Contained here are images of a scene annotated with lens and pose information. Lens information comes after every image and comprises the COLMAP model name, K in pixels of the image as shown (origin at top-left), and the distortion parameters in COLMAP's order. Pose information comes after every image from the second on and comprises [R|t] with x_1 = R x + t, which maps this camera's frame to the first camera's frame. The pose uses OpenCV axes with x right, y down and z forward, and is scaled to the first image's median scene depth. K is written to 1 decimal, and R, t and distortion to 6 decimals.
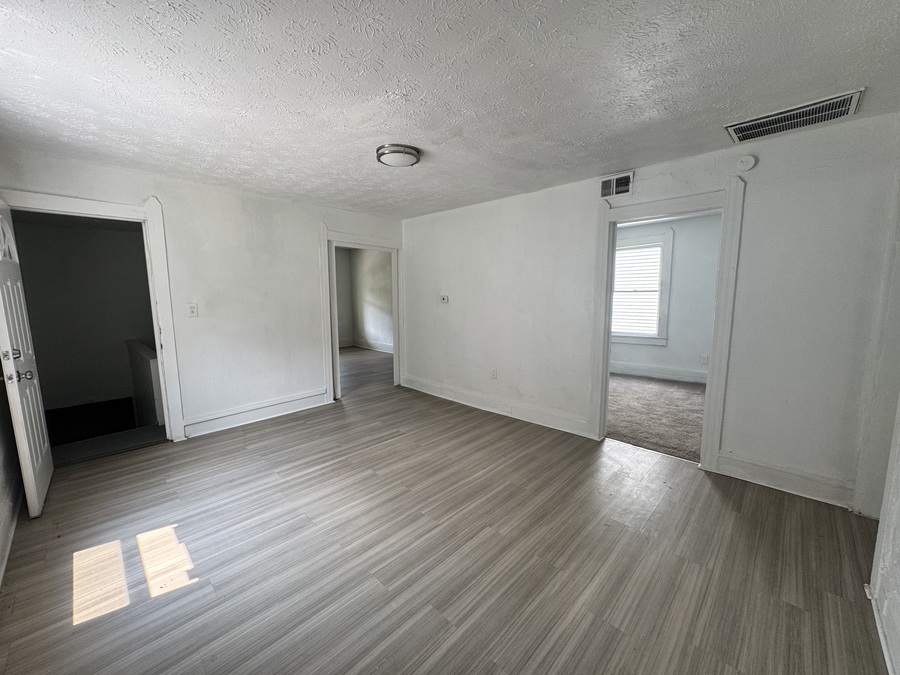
lens RADIAL K [[361.1, 0, 448.3], [0, 361.1, 338.1], [0, 0, 1]] dist [-0.006684, -0.000188]
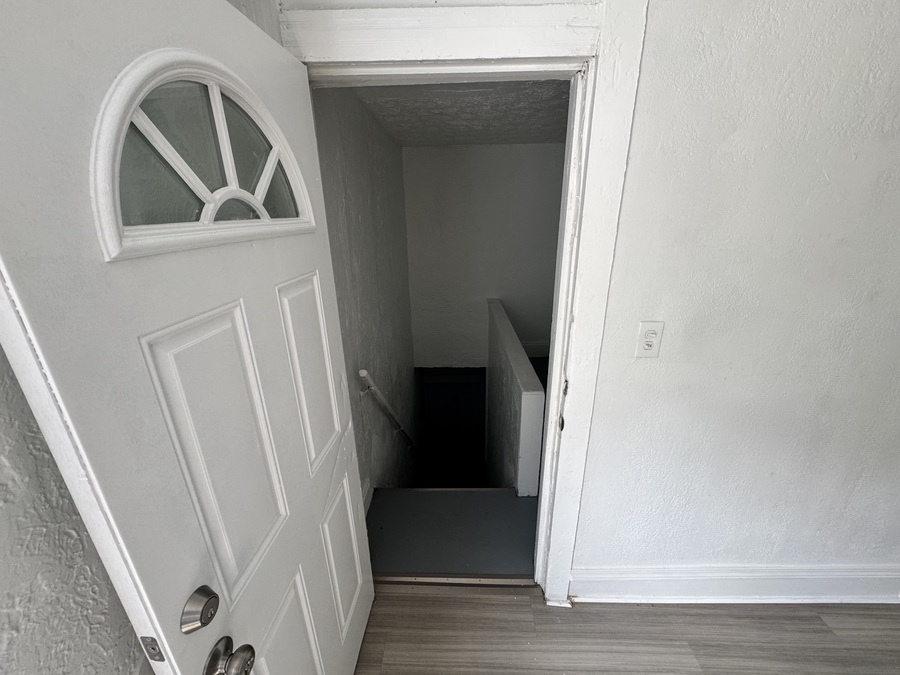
lens RADIAL K [[361.1, 0, 448.3], [0, 361.1, 338.1], [0, 0, 1]] dist [-0.006684, -0.000188]
pose [[0.674963, 0.246224, -0.695556, -0.602987], [-0.080309, 0.961593, 0.262469, -0.157192], [0.733468, -0.121297, 0.668814, 0.624397]]
